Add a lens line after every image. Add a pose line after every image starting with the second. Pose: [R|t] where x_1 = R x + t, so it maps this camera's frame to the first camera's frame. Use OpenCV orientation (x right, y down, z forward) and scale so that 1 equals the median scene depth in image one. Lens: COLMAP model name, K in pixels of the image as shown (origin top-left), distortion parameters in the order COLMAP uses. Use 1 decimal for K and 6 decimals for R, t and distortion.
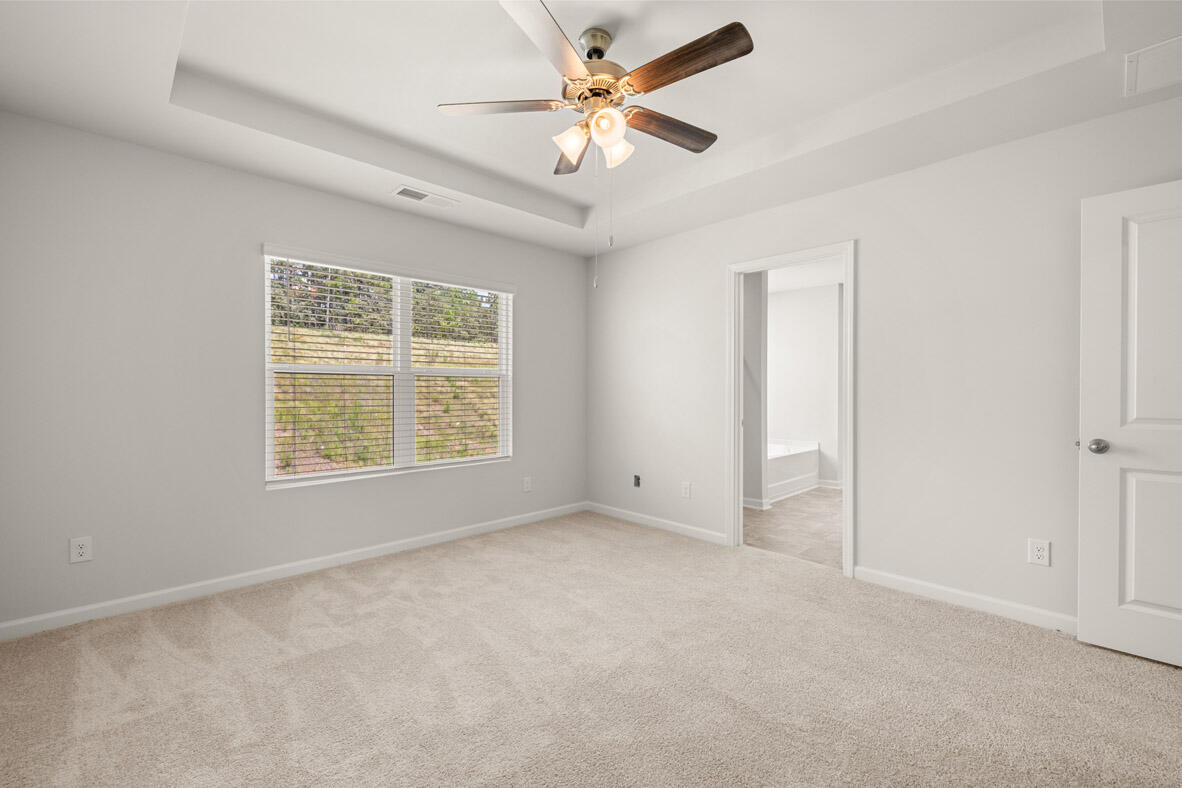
lens RADIAL K [[497.0, 0, 598.8], [0, 497.0, 394.3], [0, 0, 1]] dist [-0.001424, 0.000127]
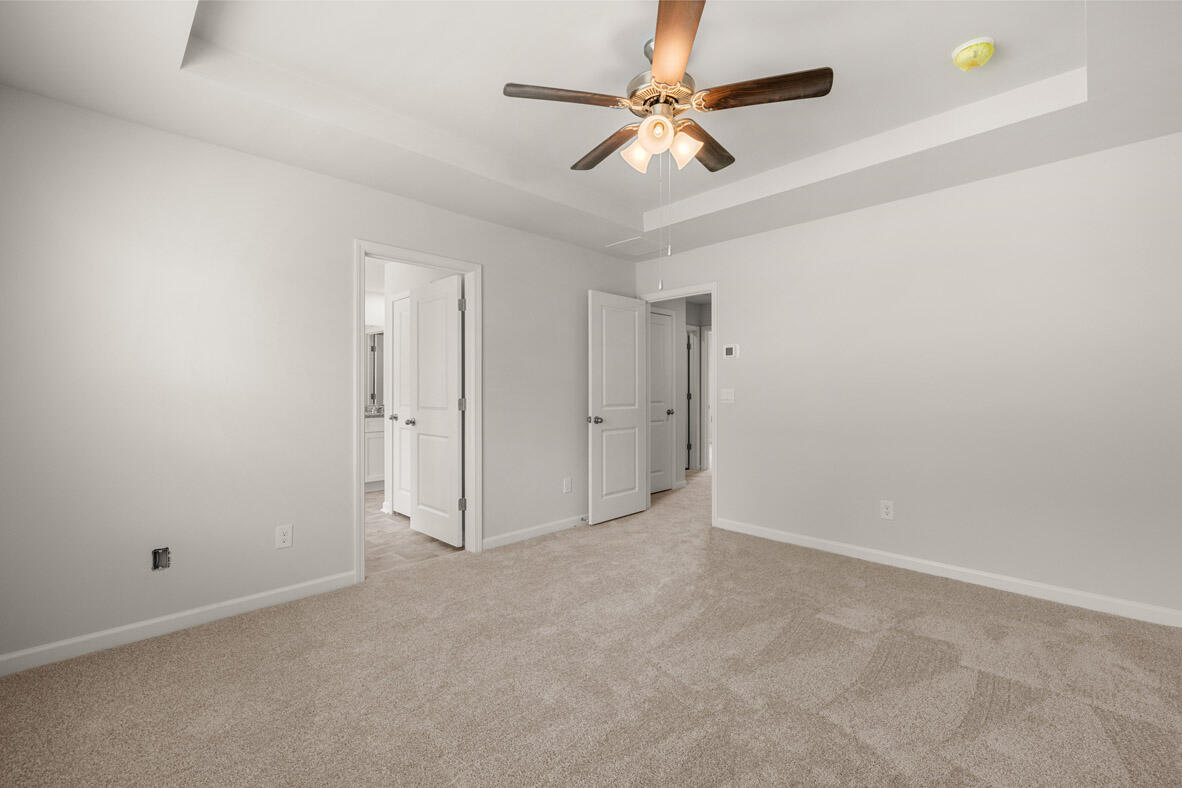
lens RADIAL K [[497.0, 0, 586.7], [0, 497.0, 395.8], [0, 0, 1]] dist [-0.001424, 0.000127]
pose [[-0.006182, -0.002336, 0.999978, -0.678050], [0.017219, 0.999849, 0.002442, 0.003383], [-0.999833, 0.017233, -0.006141, 0.762921]]
